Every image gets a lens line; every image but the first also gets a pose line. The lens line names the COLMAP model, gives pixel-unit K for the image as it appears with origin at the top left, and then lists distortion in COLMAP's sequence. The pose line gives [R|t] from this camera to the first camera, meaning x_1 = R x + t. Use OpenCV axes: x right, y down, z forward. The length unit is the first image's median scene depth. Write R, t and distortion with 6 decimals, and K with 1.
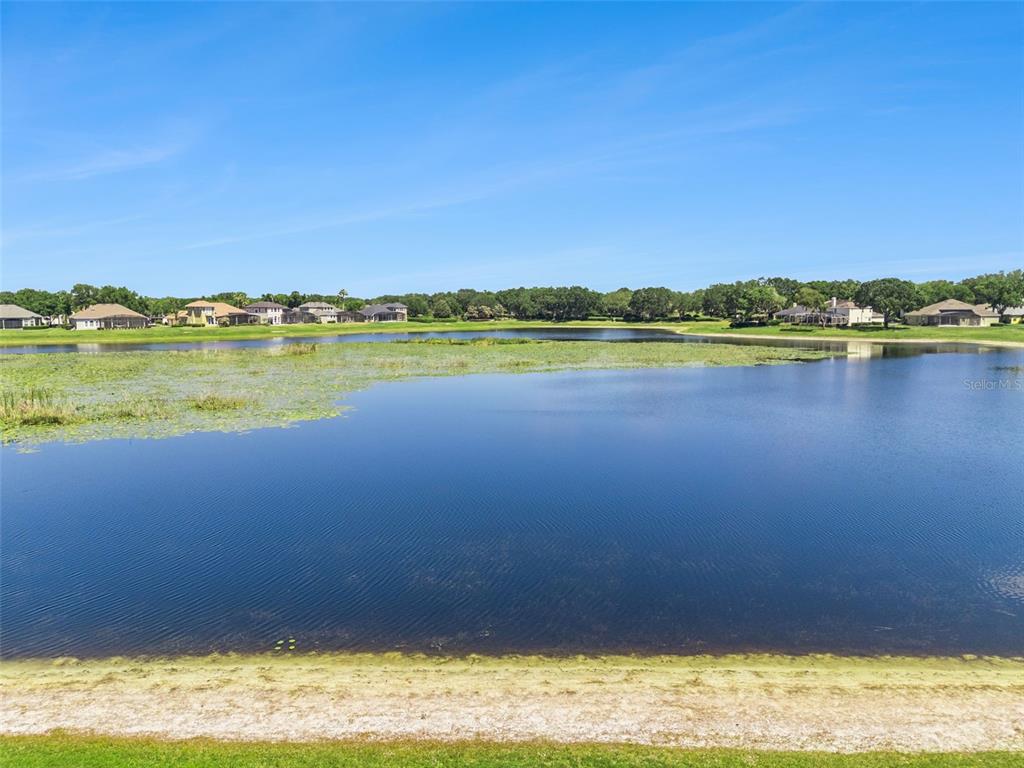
lens RADIAL K [[754.2, 0, 512.7], [0, 754.2, 385.2], [0, 0, 1]] dist [0.073826, -0.070929]
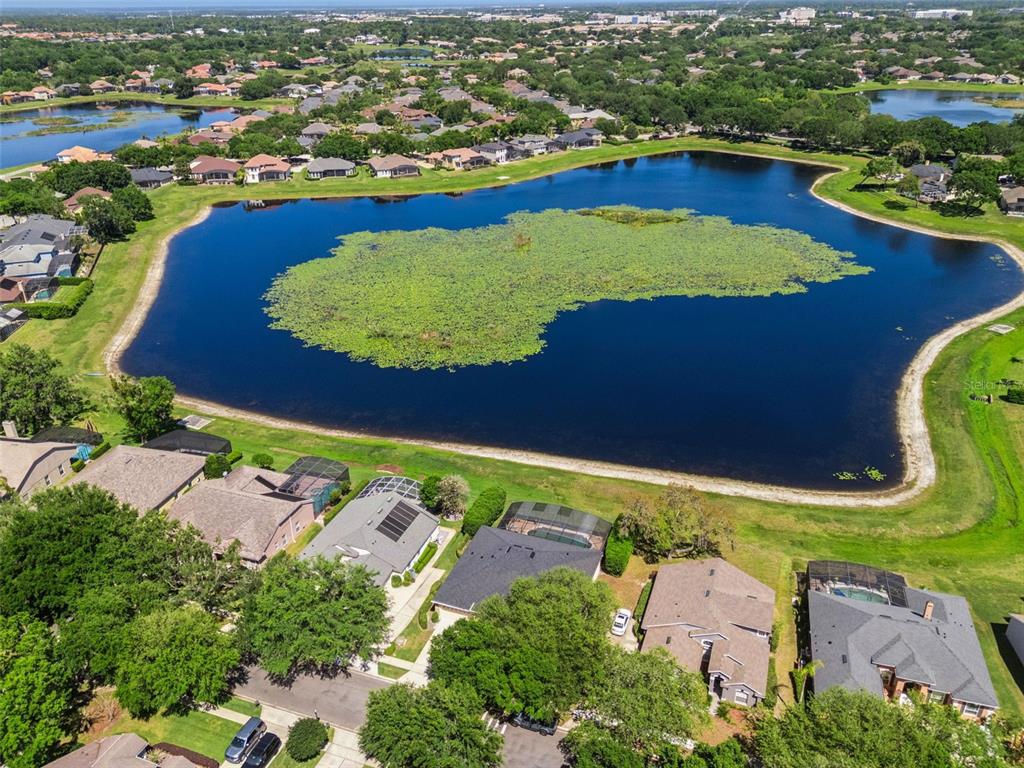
lens RADIAL K [[793.1, 0, 510.0], [0, 793.1, 381.2], [0, 0, 1]] dist [0.115333, -0.131404]
pose [[0.963084, 0.109400, -0.245968, 0.119485], [-0.017367, 0.937045, 0.348776, -0.267394], [0.268639, -0.331629, 0.904354, -0.518141]]
